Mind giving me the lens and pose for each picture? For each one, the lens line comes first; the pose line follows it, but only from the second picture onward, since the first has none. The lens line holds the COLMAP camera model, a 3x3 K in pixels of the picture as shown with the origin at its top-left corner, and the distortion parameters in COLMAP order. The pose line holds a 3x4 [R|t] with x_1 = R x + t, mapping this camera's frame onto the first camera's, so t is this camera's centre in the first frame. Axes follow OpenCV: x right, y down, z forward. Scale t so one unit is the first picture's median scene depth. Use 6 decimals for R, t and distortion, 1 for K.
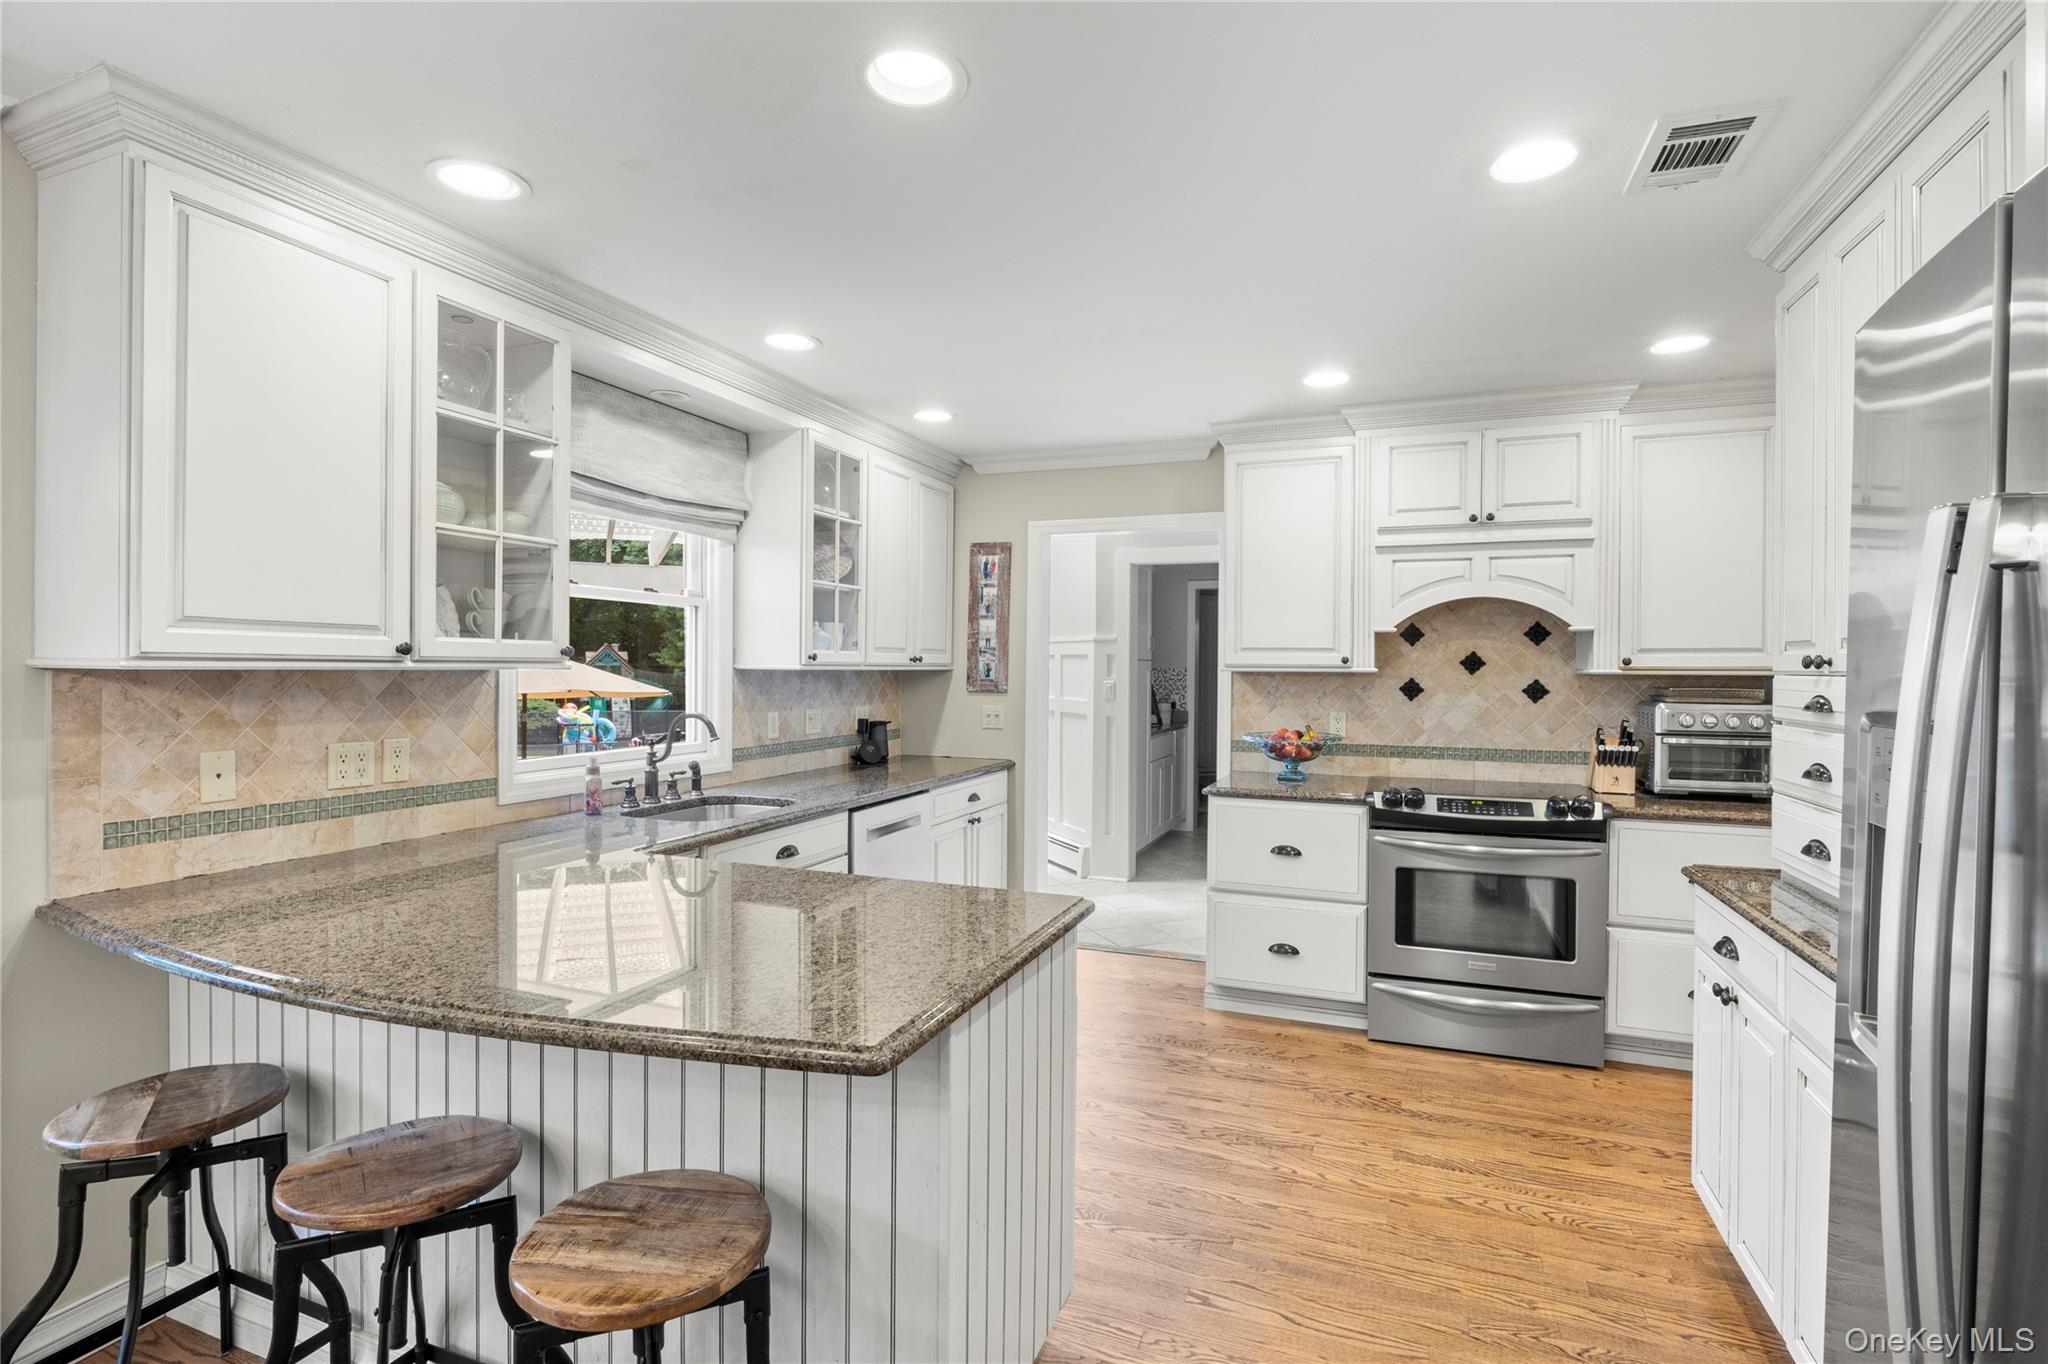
lens RADIAL K [[961.0, 0, 1027.1], [0, 961.0, 663.5], [0, 0, 1]] dist [-0.009552, -0.000129]
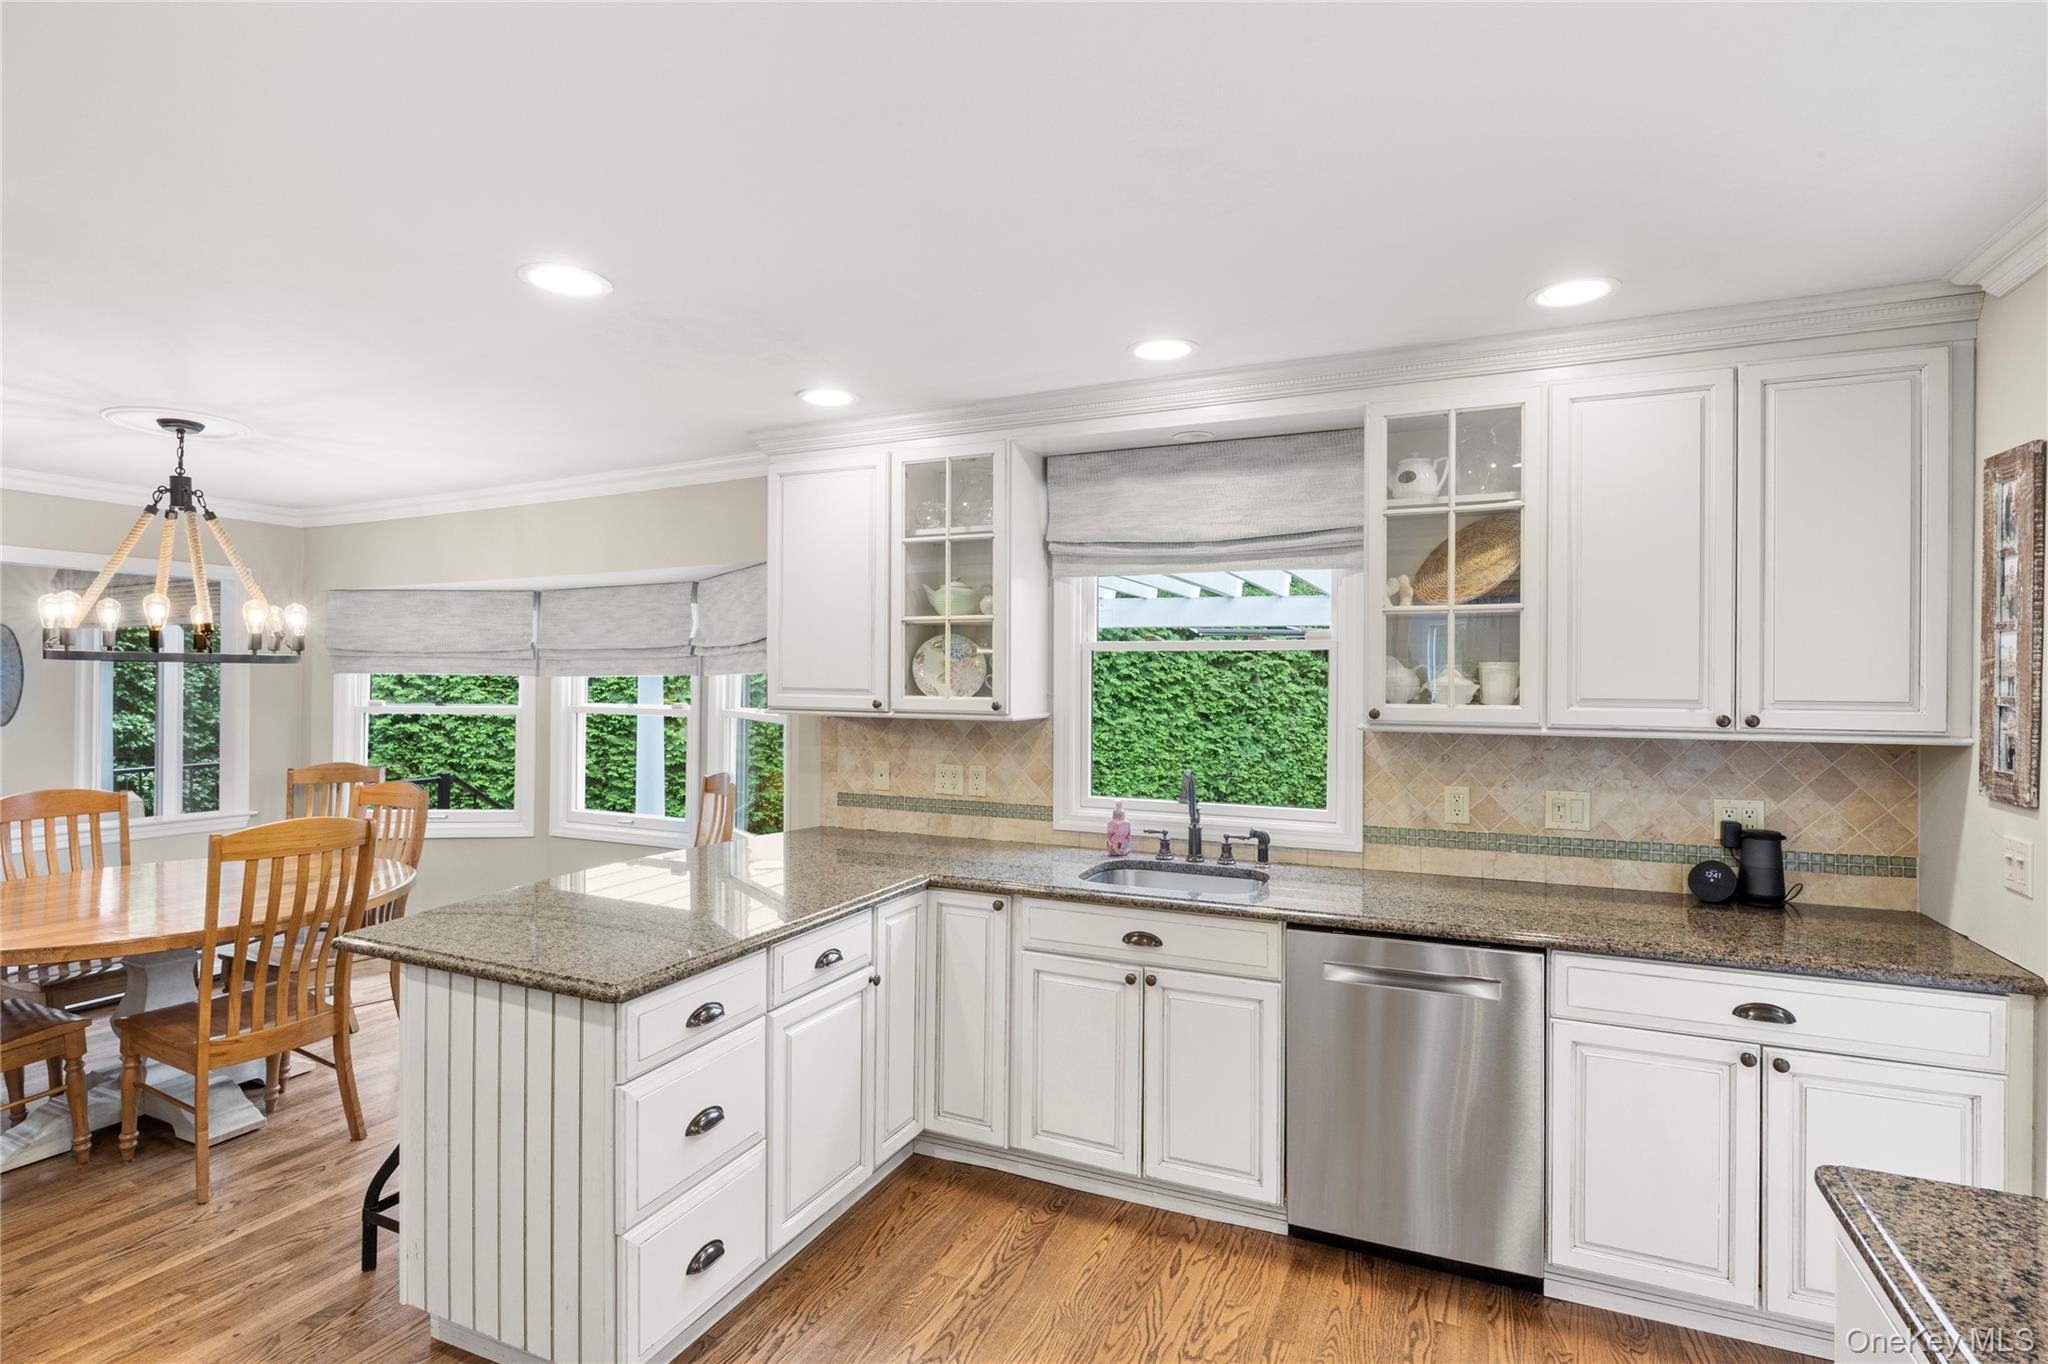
lens RADIAL K [[985.8, 0, 1042.0], [0, 985.8, 678.8], [0, 0, 1]] dist [-0.016679, 0.000808]
pose [[-0.041285, -0.005913, -0.999130, 0.519847], [-0.004108, 0.999975, -0.005748, -0.027109], [0.999139, 0.003867, -0.041308, 0.761170]]
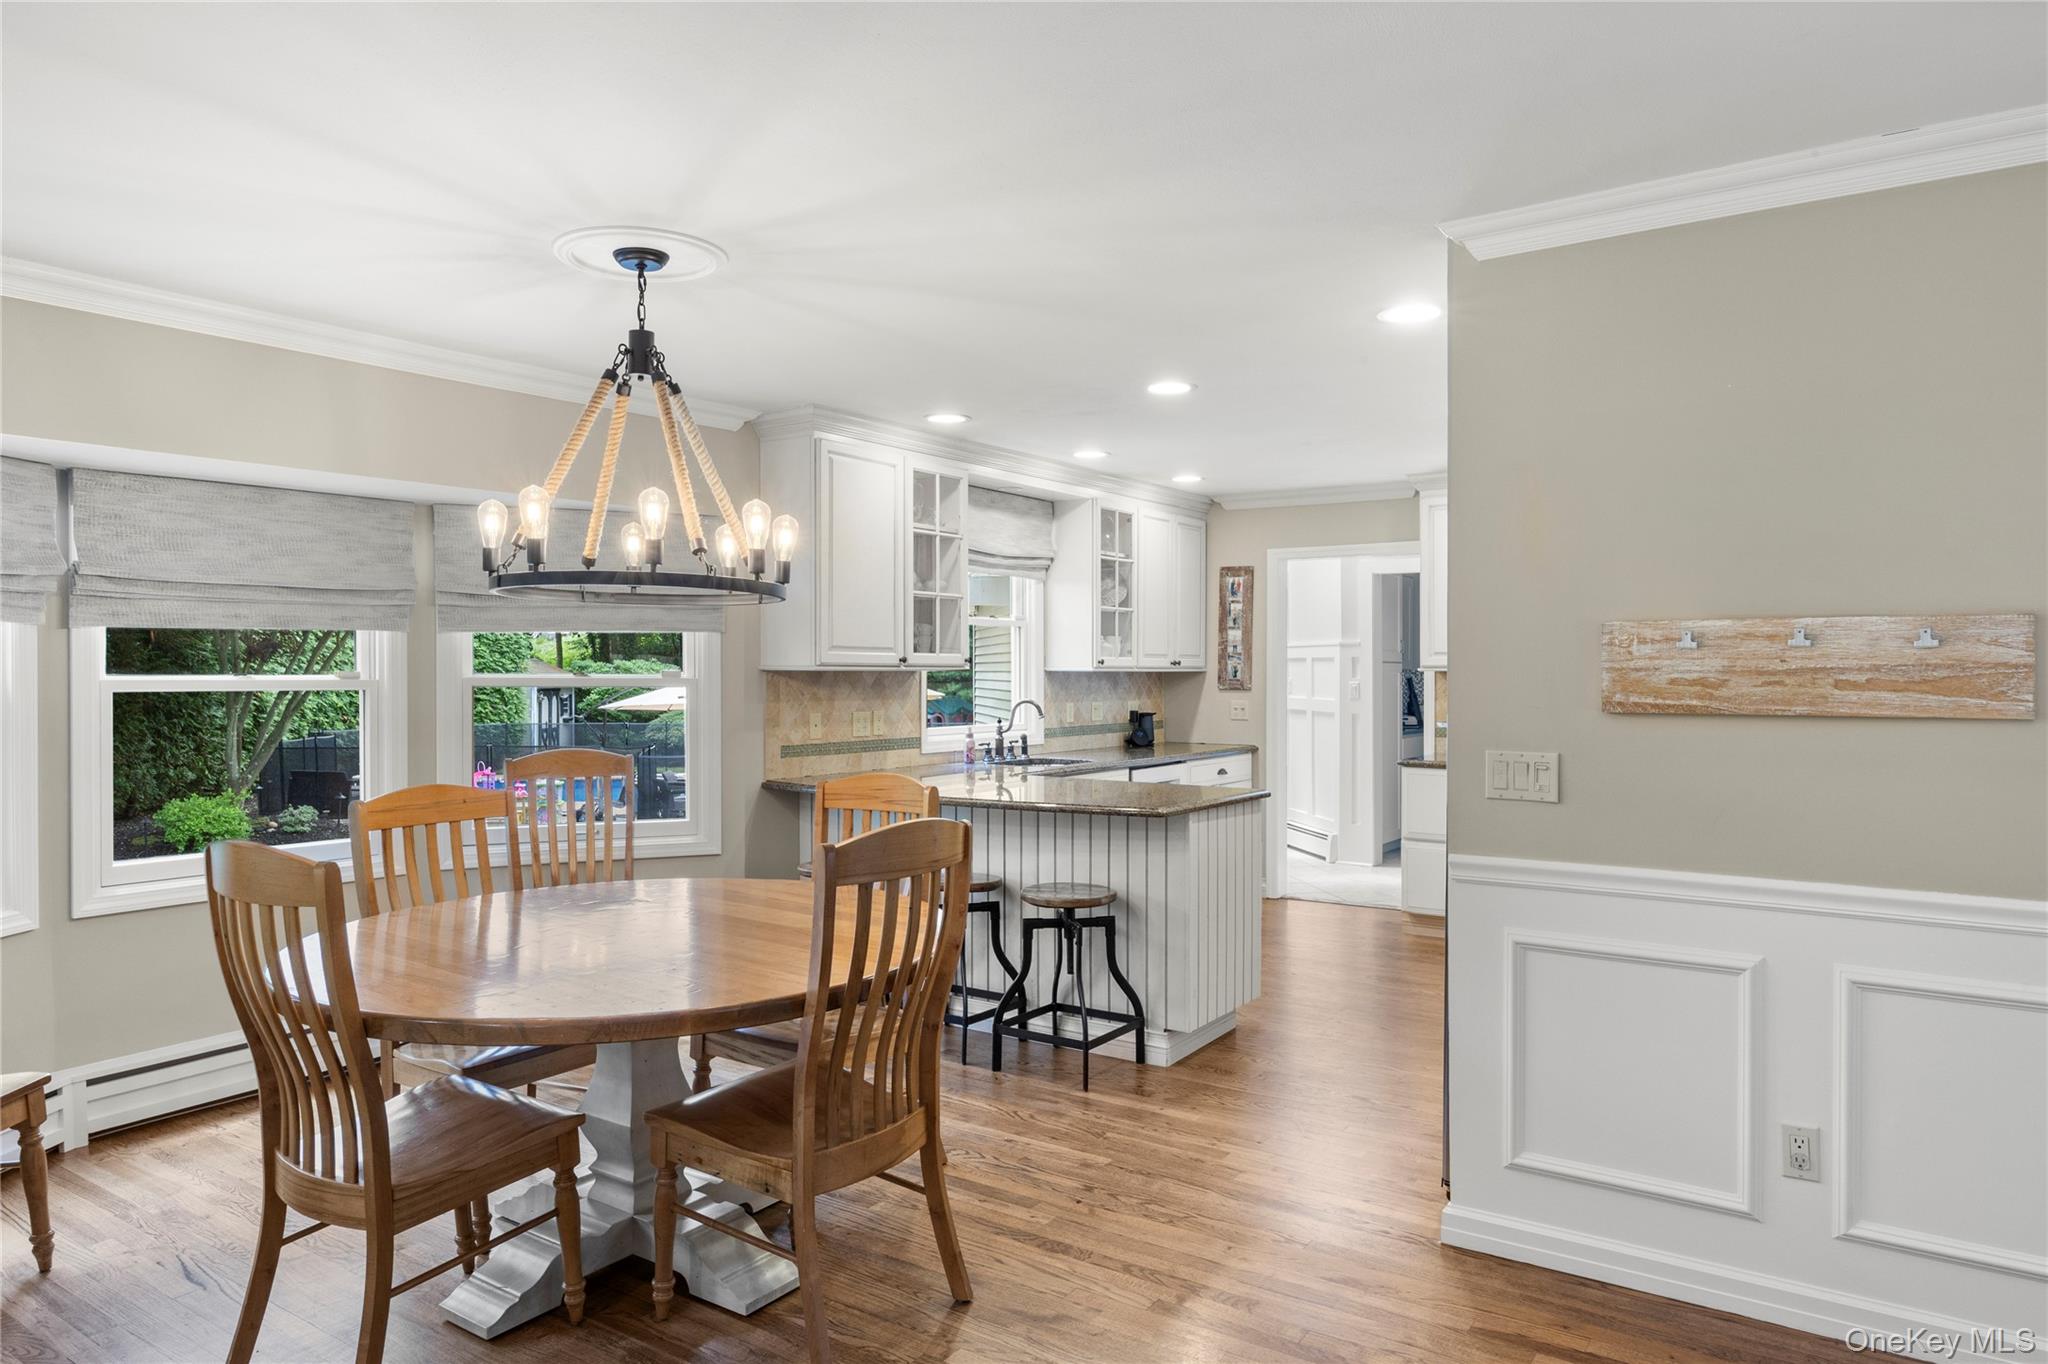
lens RADIAL K [[1246.3, 0, 1017.3], [0, 1246.3, 673.9], [0, 0, 1]] dist [-0.027955, -0.000943]
pose [[0.970499, -0.006141, -0.241026, 0.091263], [0.007157, 0.999969, 0.003340, 0.003584], [0.240998, -0.004967, 0.970513, -0.760557]]
